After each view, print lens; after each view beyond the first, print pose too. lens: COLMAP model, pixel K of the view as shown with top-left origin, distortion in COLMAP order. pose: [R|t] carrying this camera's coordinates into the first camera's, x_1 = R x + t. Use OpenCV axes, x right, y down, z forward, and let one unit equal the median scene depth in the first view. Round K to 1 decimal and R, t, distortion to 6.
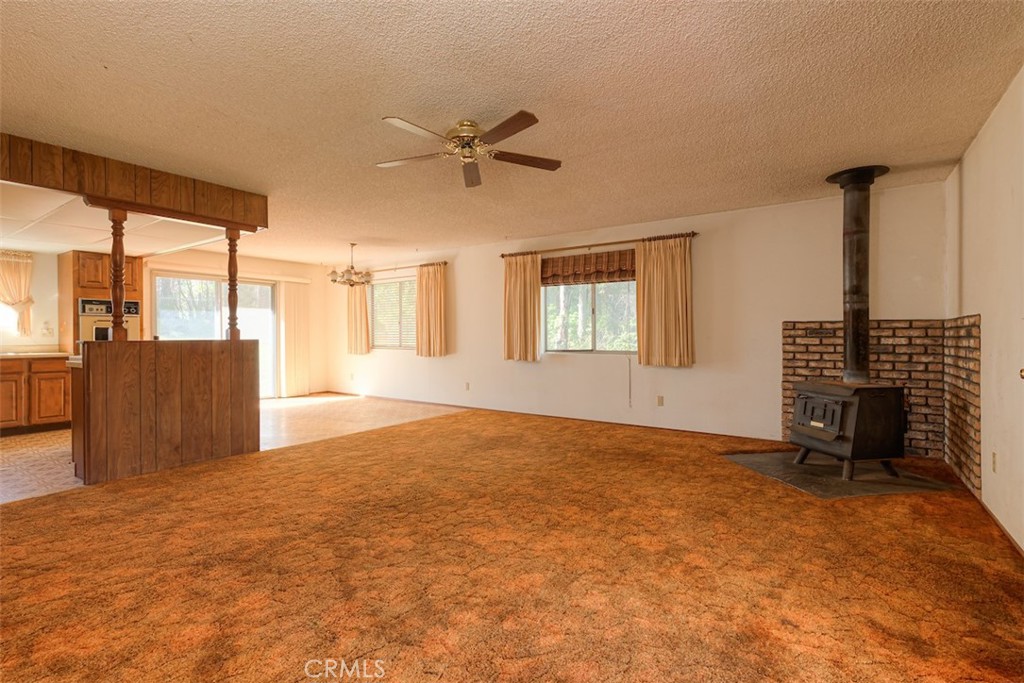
lens RADIAL K [[471.0, 0, 512.0], [0, 471.0, 341.5], [0, 0, 1]] dist [-0.001329, -0.000103]
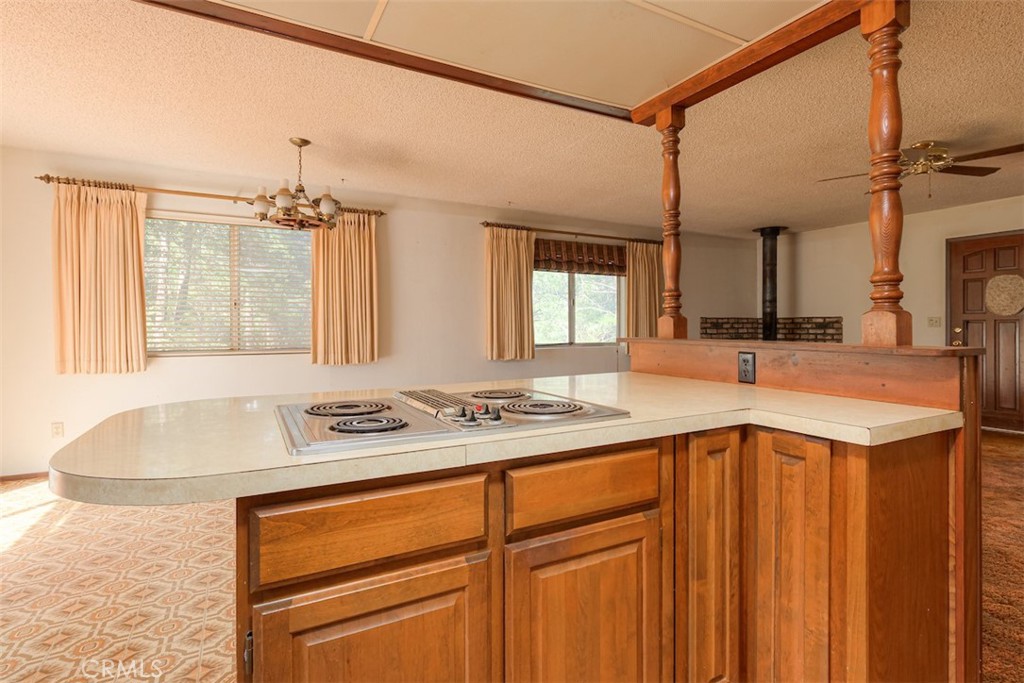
lens RADIAL K [[513.3, 0, 515.5], [0, 513.3, 330.3], [0, 0, 1]] dist [0.021384, 0.000100]
pose [[0.449363, -0.009559, 0.893298, -0.801477], [0.010667, 0.999929, 0.005334, -0.014074], [-0.893286, 0.007131, 0.449433, 0.629213]]
